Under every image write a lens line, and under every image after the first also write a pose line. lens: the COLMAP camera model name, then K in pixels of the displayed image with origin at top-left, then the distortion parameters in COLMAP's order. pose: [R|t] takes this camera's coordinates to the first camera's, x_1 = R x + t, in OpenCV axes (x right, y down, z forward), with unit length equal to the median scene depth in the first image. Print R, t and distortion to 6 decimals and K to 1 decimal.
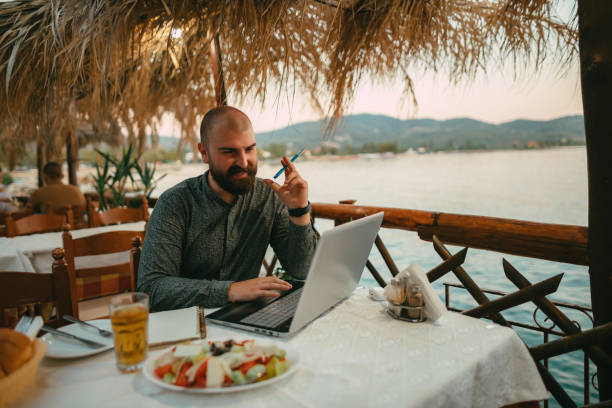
lens RADIAL K [[434.7, 0, 308.6], [0, 434.7, 200.1], [0, 0, 1]] dist [-0.015443, 0.022175]
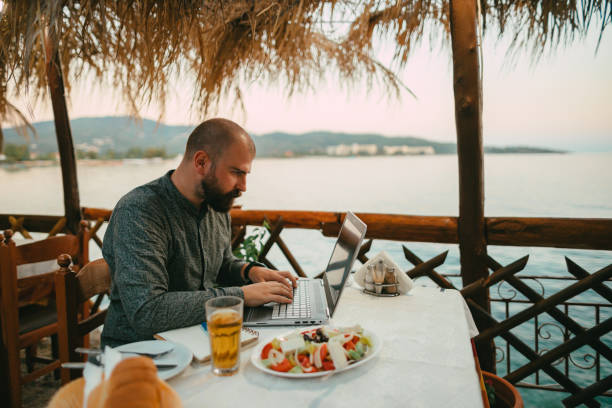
lens RADIAL K [[434.7, 0, 300.2], [0, 434.7, 205.4], [0, 0, 1]] dist [-0.015443, 0.022175]
pose [[0.863351, -0.031872, 0.503597, -0.346496], [0.033051, 0.999432, 0.006590, -0.000699], [-0.503521, 0.010955, 0.863914, 0.023028]]
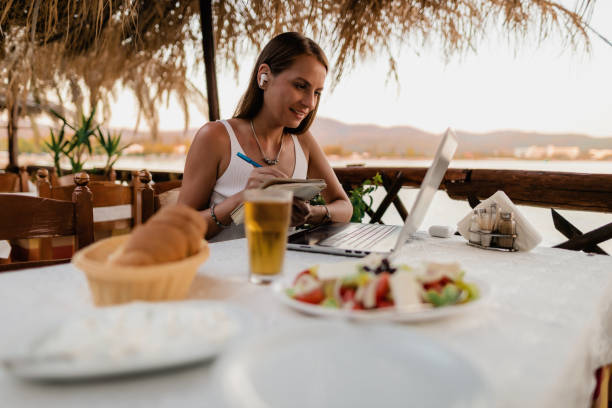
lens RADIAL K [[434.7, 0, 304.9], [0, 434.7, 208.5], [0, 0, 1]] dist [-0.015443, 0.022175]
pose [[0.989807, 0.038436, 0.137131, -0.171236], [-0.039435, 0.999212, 0.004575, 0.113455], [-0.136847, -0.009937, 0.990542, 0.085811]]
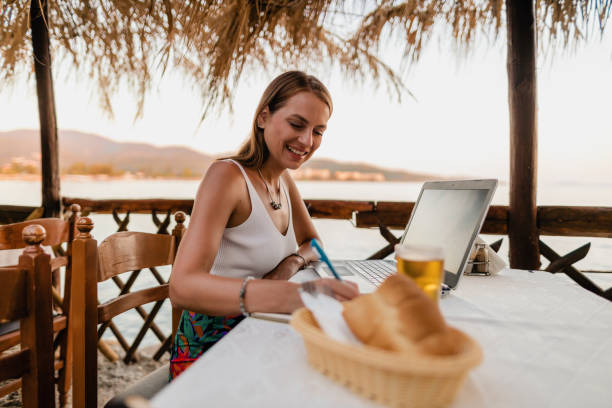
lens RADIAL K [[434.7, 0, 293.9], [0, 434.7, 205.6], [0, 0, 1]] dist [-0.015443, 0.022175]
pose [[0.800493, 0.023384, 0.598885, -0.458344], [0.009819, 0.998593, -0.052117, 0.086154], [-0.599261, 0.047600, 0.799137, 0.224011]]
